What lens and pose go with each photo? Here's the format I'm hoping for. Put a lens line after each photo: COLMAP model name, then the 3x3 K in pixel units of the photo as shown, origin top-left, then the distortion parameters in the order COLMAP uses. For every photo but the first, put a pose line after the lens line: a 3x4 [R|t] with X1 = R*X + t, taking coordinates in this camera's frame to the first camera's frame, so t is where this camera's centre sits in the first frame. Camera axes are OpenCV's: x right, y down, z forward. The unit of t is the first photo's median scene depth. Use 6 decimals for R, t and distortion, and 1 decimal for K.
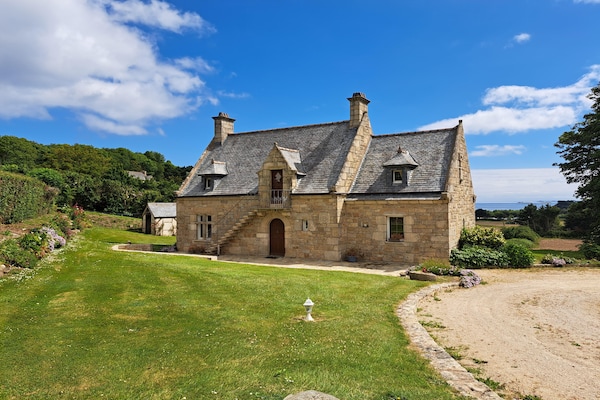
lens RADIAL K [[427.4, 0, 302.3], [0, 427.4, 205.4], [0, 0, 1]] dist [0.088792, -0.087249]
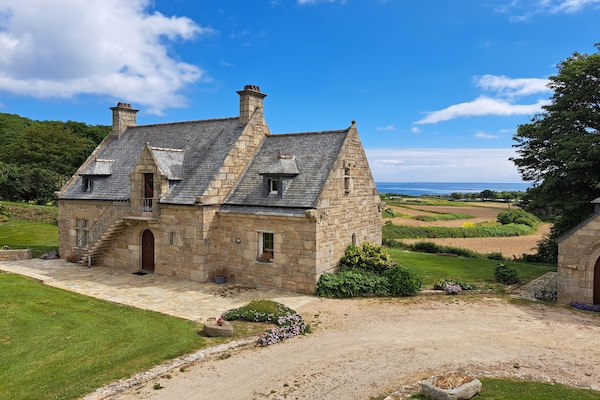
lens RADIAL K [[427.4, 0, 302.3], [0, 427.4, 205.4], [0, 0, 1]] dist [0.088792, -0.087249]
pose [[0.999630, 0.014835, -0.022783, 0.280403], [-0.013611, 0.998505, 0.052944, -0.070356], [0.023534, -0.052614, 0.998338, 0.123758]]
